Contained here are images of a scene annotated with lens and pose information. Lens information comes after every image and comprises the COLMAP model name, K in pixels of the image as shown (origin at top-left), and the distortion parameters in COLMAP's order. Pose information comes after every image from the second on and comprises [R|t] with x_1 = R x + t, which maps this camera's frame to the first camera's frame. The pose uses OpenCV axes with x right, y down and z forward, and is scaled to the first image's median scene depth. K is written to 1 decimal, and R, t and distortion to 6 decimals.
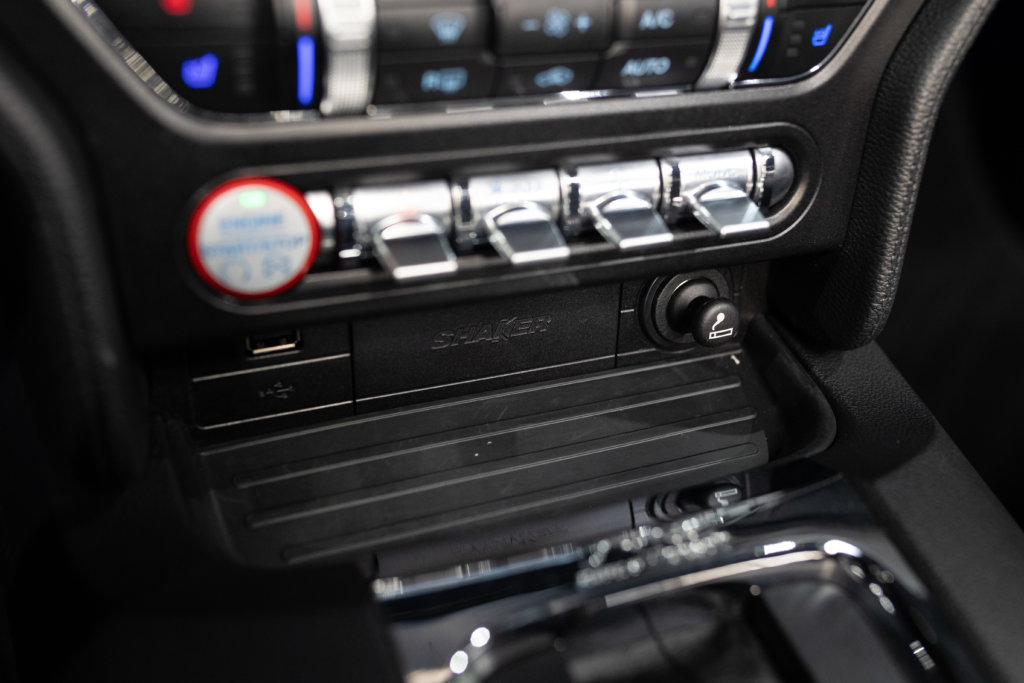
lens RADIAL K [[1039.4, 0, 504.7], [0, 1039.4, 338.7], [0, 0, 1]] dist [-0.003894, 0.000000]
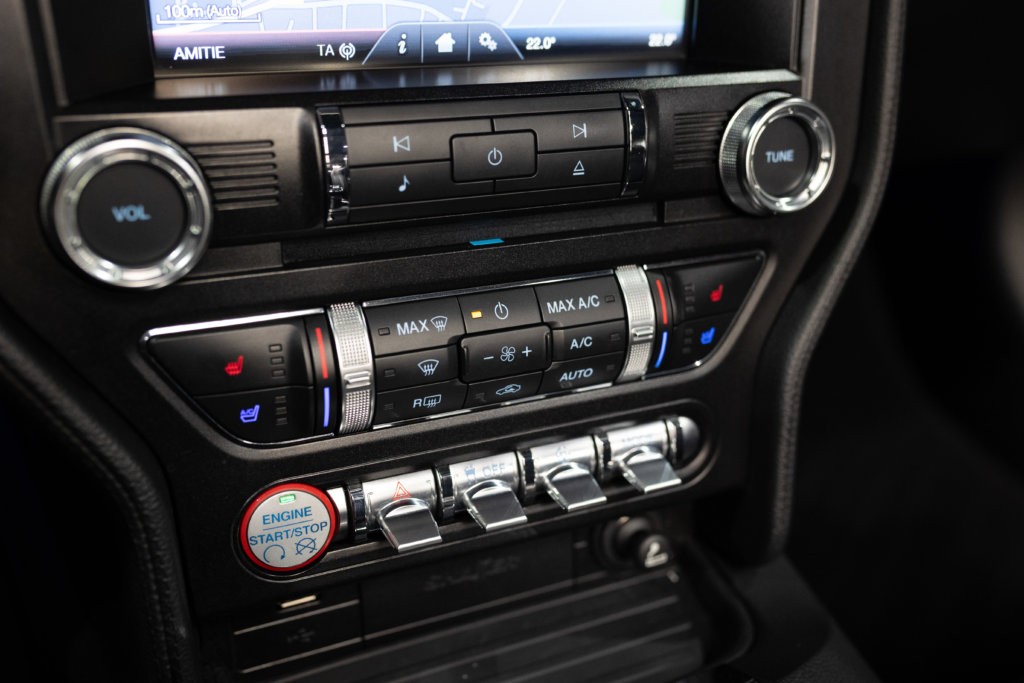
lens RADIAL K [[1039.4, 0, 515.2], [0, 1039.4, 346.0], [0, 0, 1]] dist [-0.003894, 0.000000]
pose [[0.997499, -0.056786, 0.042080, 0.002586], [0.062630, 0.986099, -0.153900, -0.091255], [-0.032756, 0.156151, 0.987190, -0.307593]]
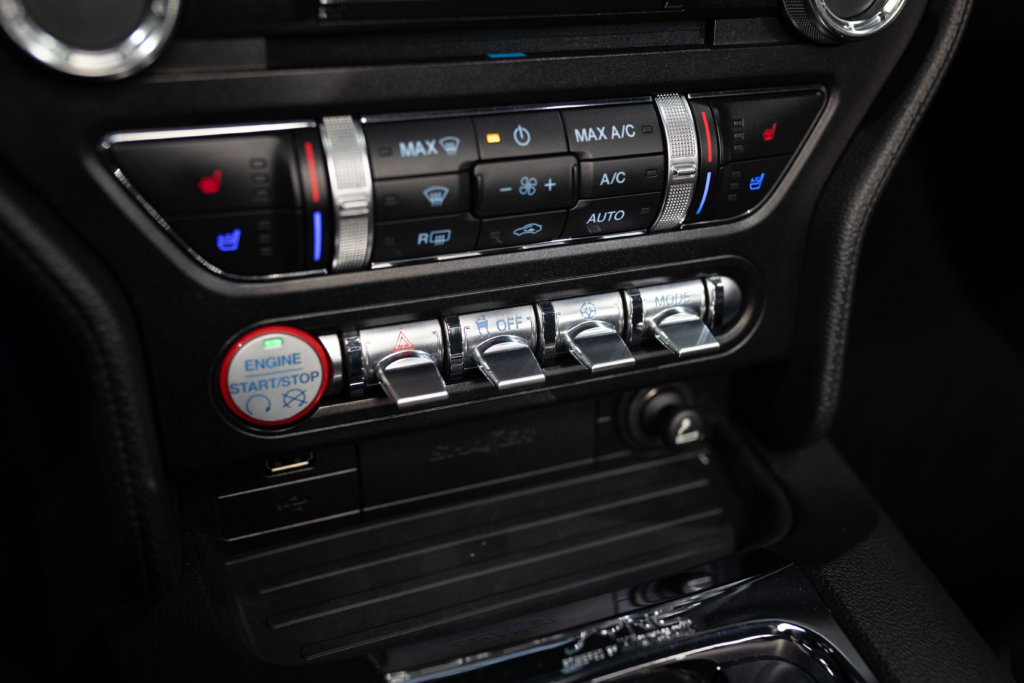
lens RADIAL K [[1039.4, 0, 515.7], [0, 1039.4, 347.4], [0, 0, 1]] dist [-0.003894, 0.000000]
pose [[0.999334, -0.032804, 0.015964, 0.009721], [0.033933, 0.996492, -0.076503, -0.026796], [-0.013398, 0.076994, 0.996942, -0.147871]]
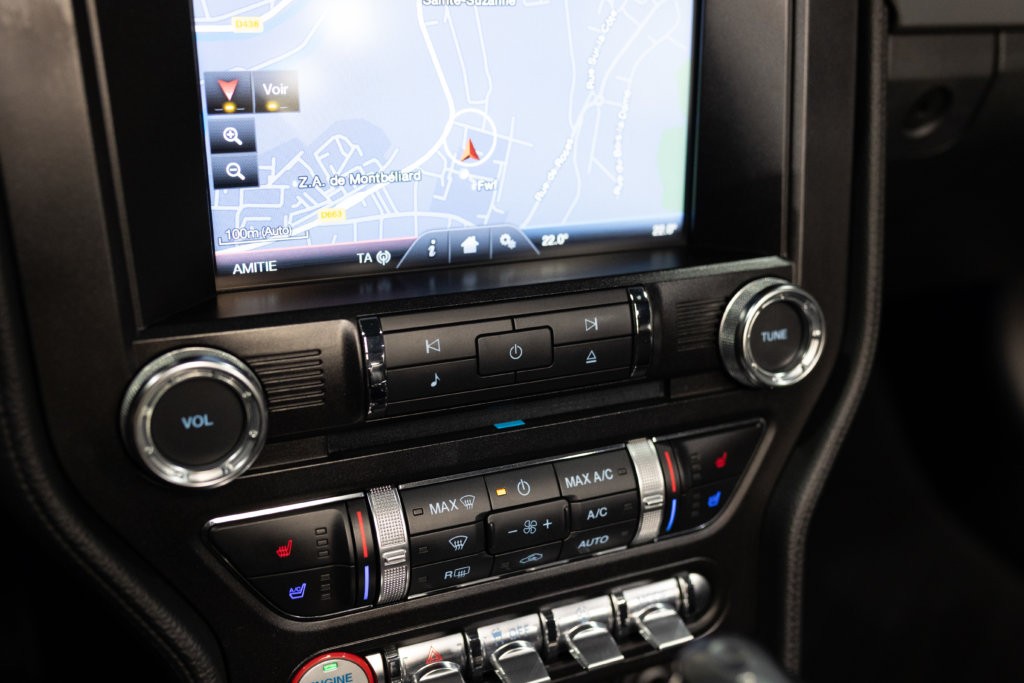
lens RADIAL K [[1039.4, 0, 510.9], [0, 1039.4, 332.9], [0, 0, 1]] dist [-0.003894, 0.000000]
pose [[0.997286, -0.068999, 0.025697, 0.003021], [0.073239, 0.965509, -0.249858, -0.177845], [-0.007570, 0.251062, 0.967941, -0.455859]]
